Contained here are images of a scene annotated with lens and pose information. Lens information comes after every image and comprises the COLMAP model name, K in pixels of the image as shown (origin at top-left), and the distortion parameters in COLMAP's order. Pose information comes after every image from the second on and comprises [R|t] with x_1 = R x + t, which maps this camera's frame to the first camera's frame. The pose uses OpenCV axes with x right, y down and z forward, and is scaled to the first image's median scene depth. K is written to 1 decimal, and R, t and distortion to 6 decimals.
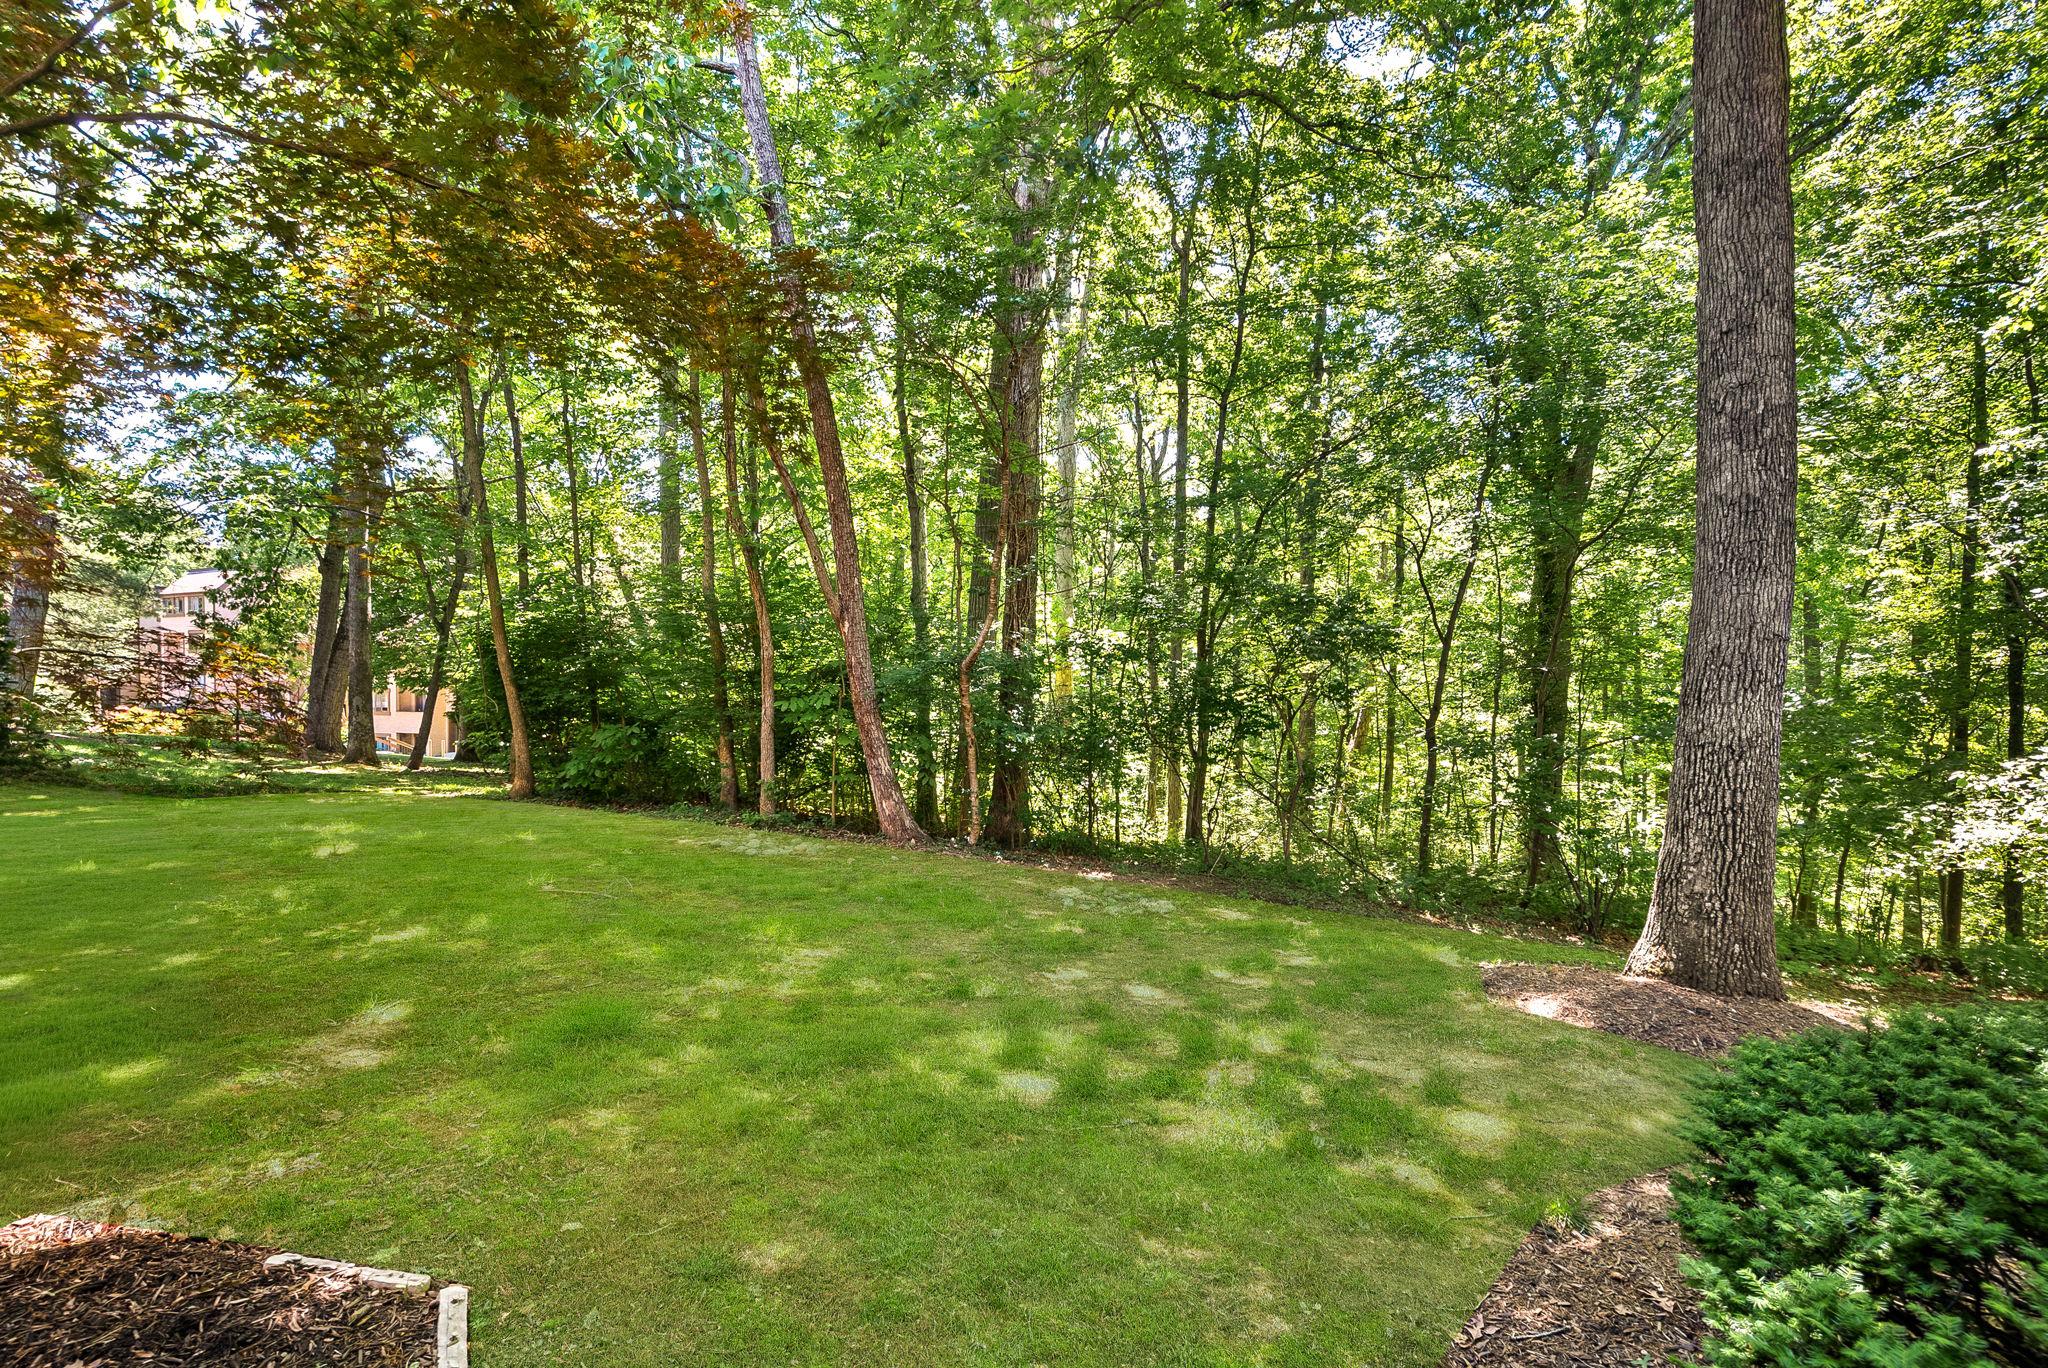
lens RADIAL K [[949.5, 0, 1030.8], [0, 949.5, 705.3], [0, 0, 1]] dist [-0.009509, 0.004834]
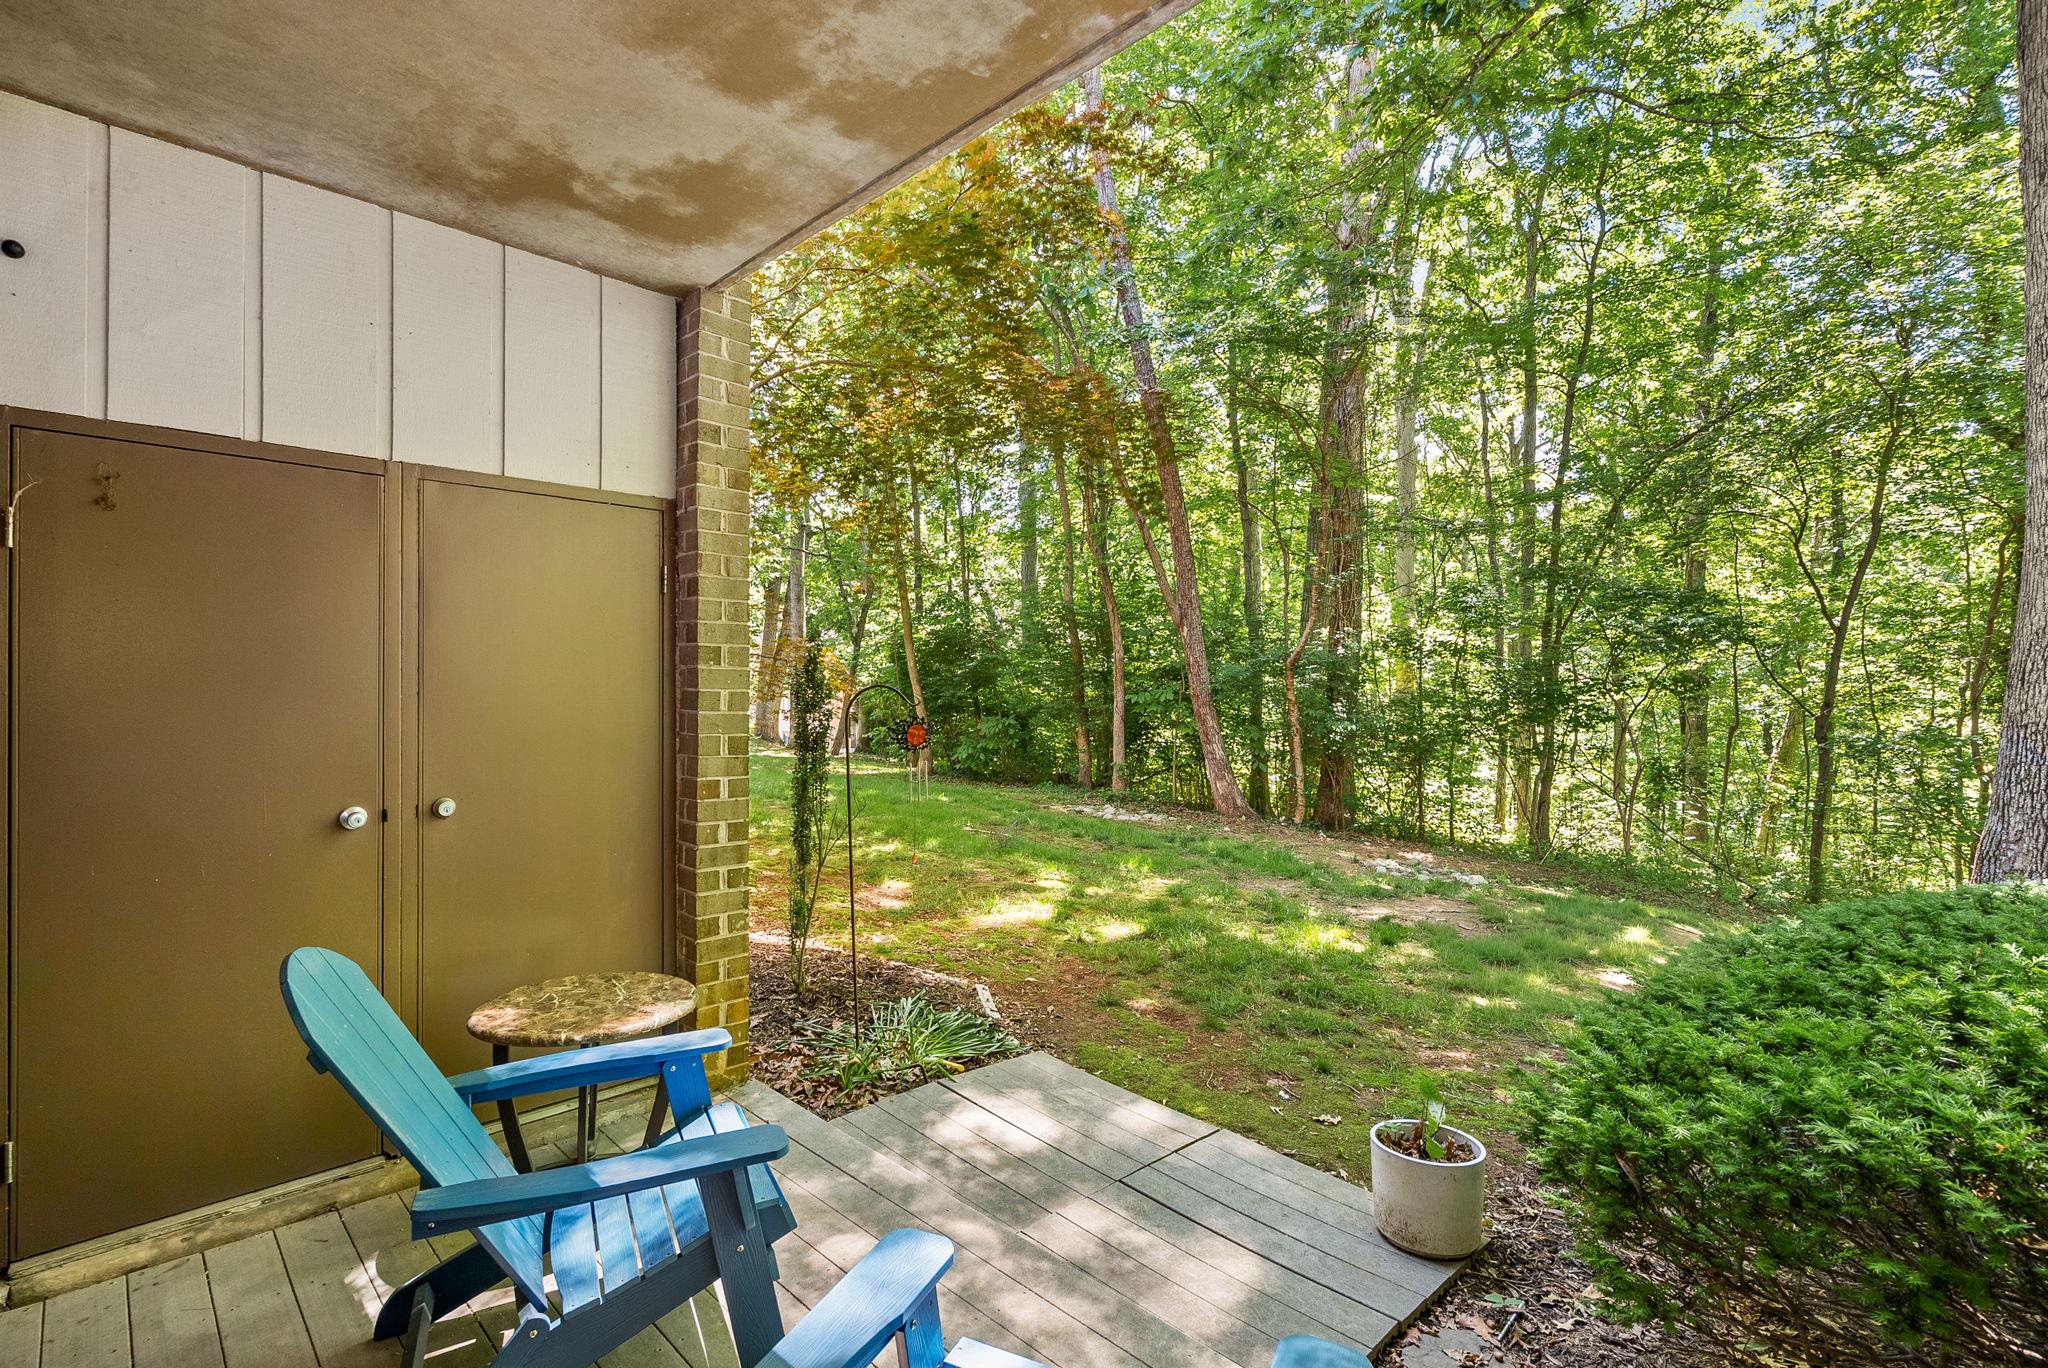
lens RADIAL K [[949.5, 0, 1027.0], [0, 949.5, 692.0], [0, 0, 1]] dist [-0.009509, 0.004834]
pose [[0.937754, -0.002831, -0.347289, 0.020923], [-0.003882, 0.999819, -0.018632, 0.010848], [0.347279, 0.018821, 0.937573, -0.121394]]
